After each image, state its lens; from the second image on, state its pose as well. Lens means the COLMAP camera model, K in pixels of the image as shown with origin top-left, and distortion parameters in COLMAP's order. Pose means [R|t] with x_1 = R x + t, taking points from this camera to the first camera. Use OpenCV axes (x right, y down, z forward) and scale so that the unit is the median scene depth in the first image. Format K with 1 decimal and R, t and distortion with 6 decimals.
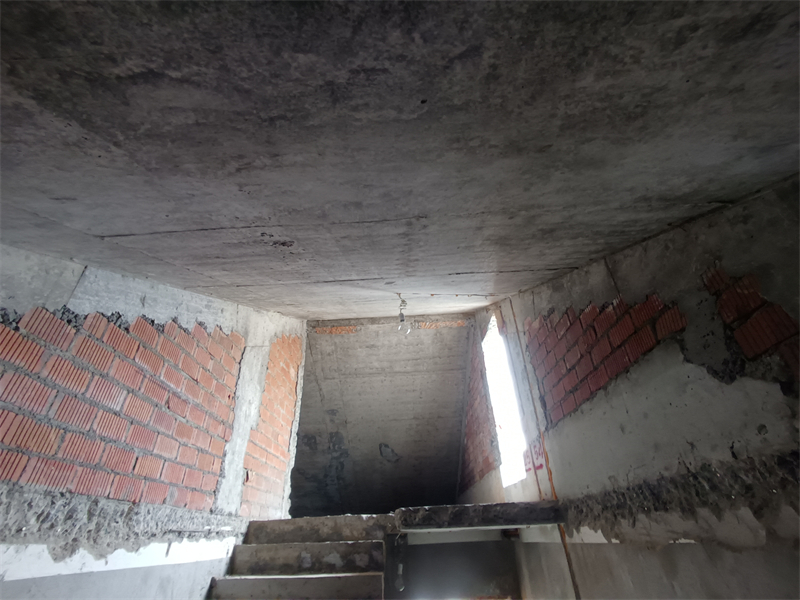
lens RADIAL K [[368.5, 0, 395.6], [0, 368.5, 304.0], [0, 0, 1]] dist [-0.003516, 0.000915]
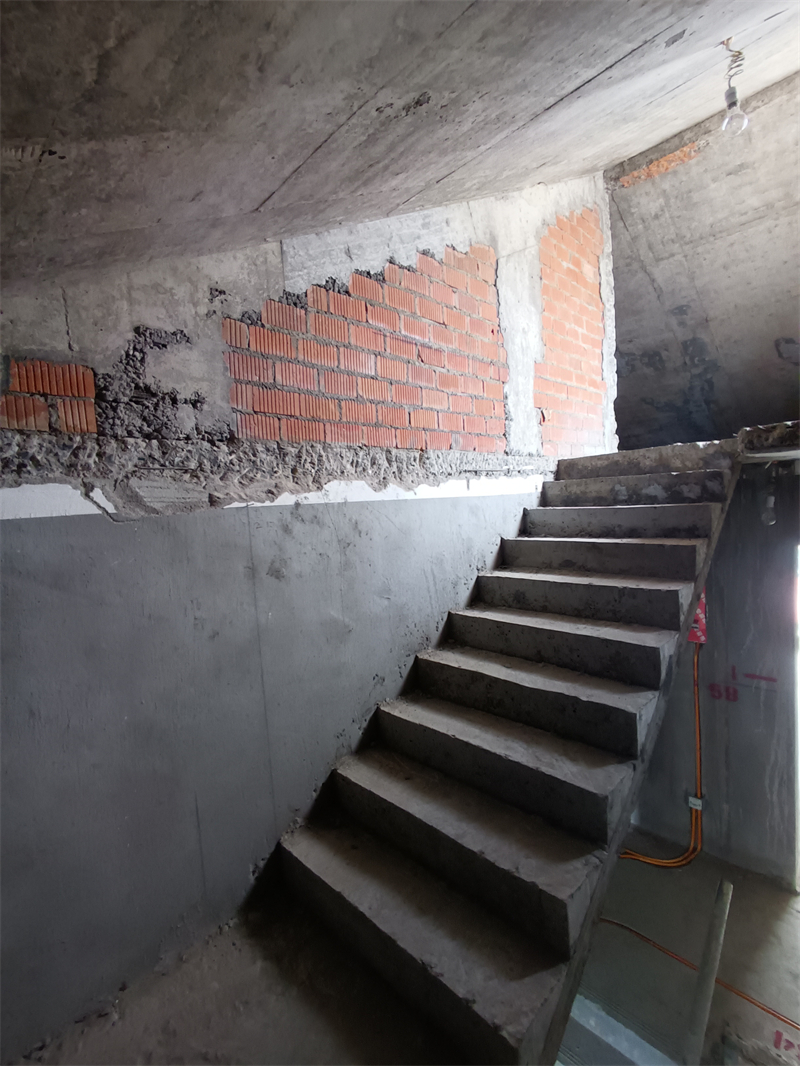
lens RADIAL K [[491.1, 0, 405.4], [0, 491.1, 538.9], [0, 0, 1]] dist [-0.003516, 0.000915]
pose [[0.735971, 0.038811, -0.675899, 0.195883], [0.394243, 0.787048, 0.474476, 0.020561], [0.550380, -0.615669, 0.563944, -0.021760]]
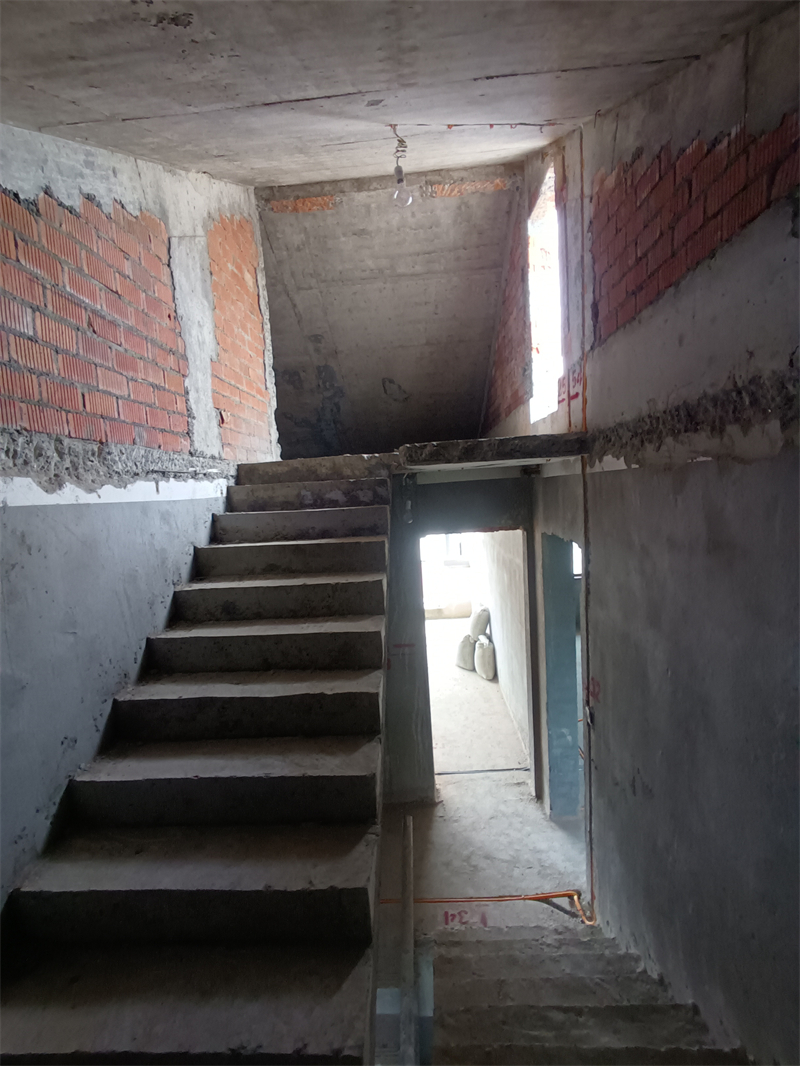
lens RADIAL K [[491.1, 0, 405.4], [0, 491.1, 538.0], [0, 0, 1]] dist [-0.003516, 0.000915]
pose [[0.999561, -0.026990, -0.012197, 0.025295], [0.028733, 0.783741, 0.620423, 0.003665], [-0.007186, -0.620501, 0.784172, -0.060303]]
